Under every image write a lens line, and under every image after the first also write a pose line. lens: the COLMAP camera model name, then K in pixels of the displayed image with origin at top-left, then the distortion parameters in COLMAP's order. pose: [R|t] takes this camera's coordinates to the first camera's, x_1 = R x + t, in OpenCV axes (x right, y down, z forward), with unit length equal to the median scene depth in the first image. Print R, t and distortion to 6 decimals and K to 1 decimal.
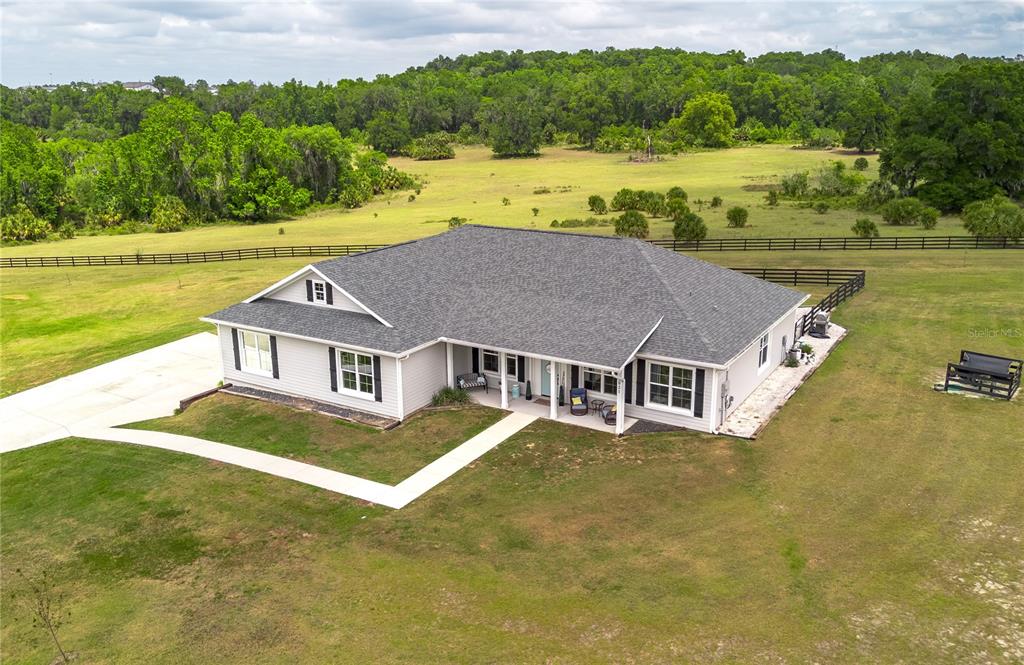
lens RADIAL K [[786.8, 0, 512.0], [0, 786.8, 332.5], [0, 0, 1]] dist [0.054717, -0.041485]
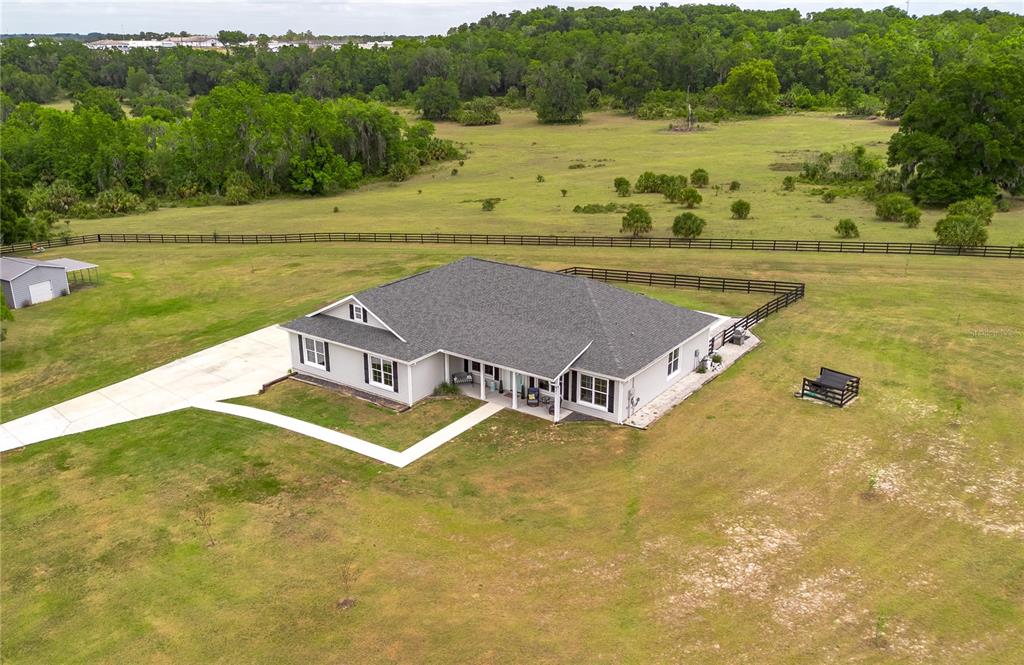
lens RADIAL K [[768.8, 0, 497.5], [0, 768.8, 329.2], [0, 0, 1]] dist [0.074711, -0.075489]
pose [[0.996668, 0.029529, -0.076032, 0.115599], [-0.025278, 0.998095, 0.056287, -0.106987], [0.077549, -0.054178, 0.995515, -0.375717]]
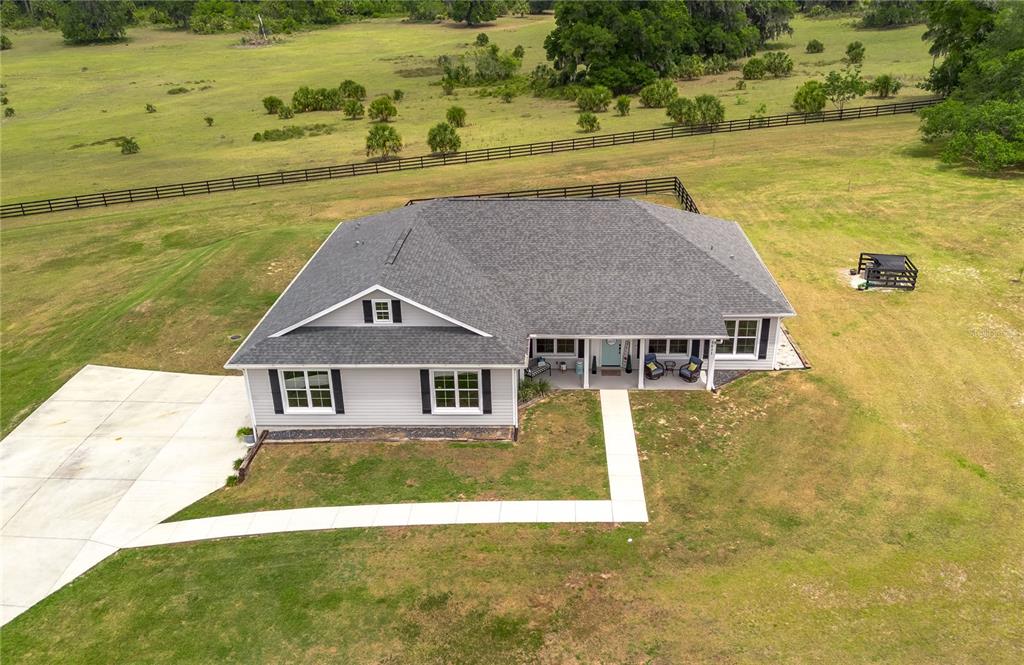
lens RADIAL K [[786.8, 0, 512.0], [0, 786.8, 332.5], [0, 0, 1]] dist [0.054717, -0.041485]
pose [[0.878057, -0.210150, 0.429945, -0.504013], [0.143721, 0.972748, 0.181947, -0.169564], [-0.456464, -0.097968, 0.884332, 0.133443]]
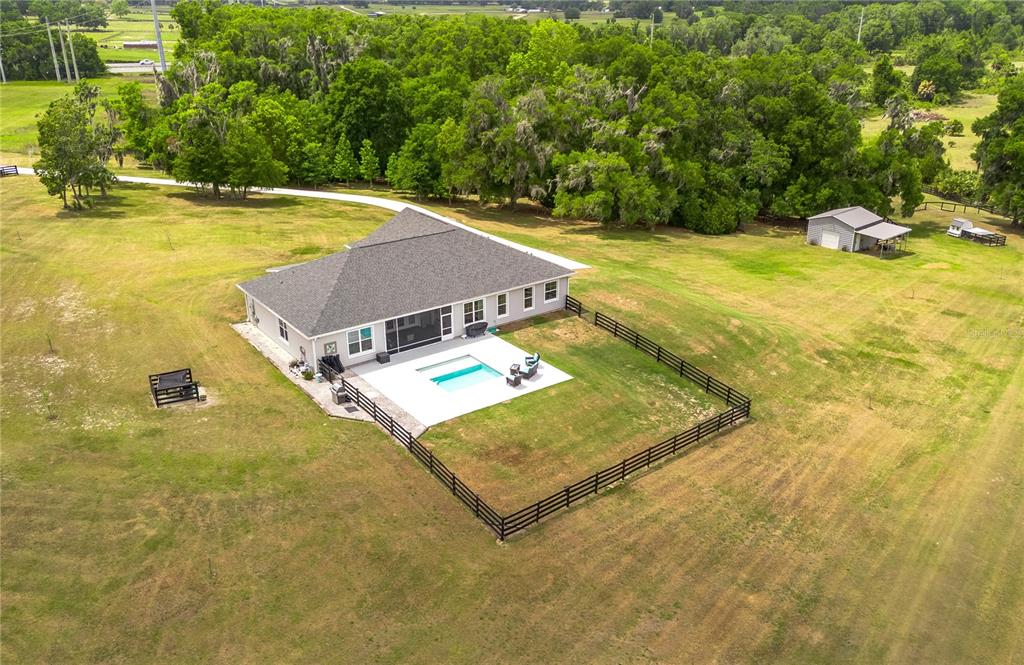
lens RADIAL K [[786.8, 0, 512.0], [0, 786.8, 332.5], [0, 0, 1]] dist [0.054717, -0.041485]
pose [[-0.322383, 0.385540, -0.864539, 1.556897], [-0.280203, 0.833506, 0.476187, -0.862028], [0.904188, 0.395761, -0.160678, 1.689672]]
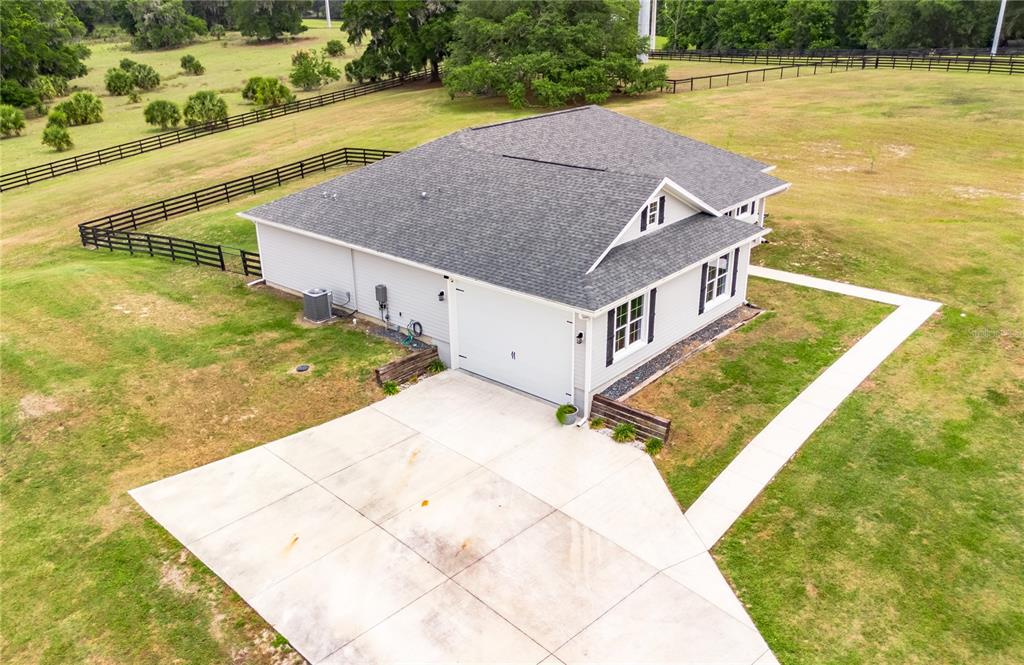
lens RADIAL K [[826.2, 0, 467.4], [0, 826.2, 332.2], [0, 0, 1]] dist [0.067840, -0.048756]
pose [[0.205090, -0.370628, 0.905855, -1.076425], [0.288443, 0.907311, 0.305919, -0.250620], [-0.935275, 0.198546, 0.292986, 0.950895]]
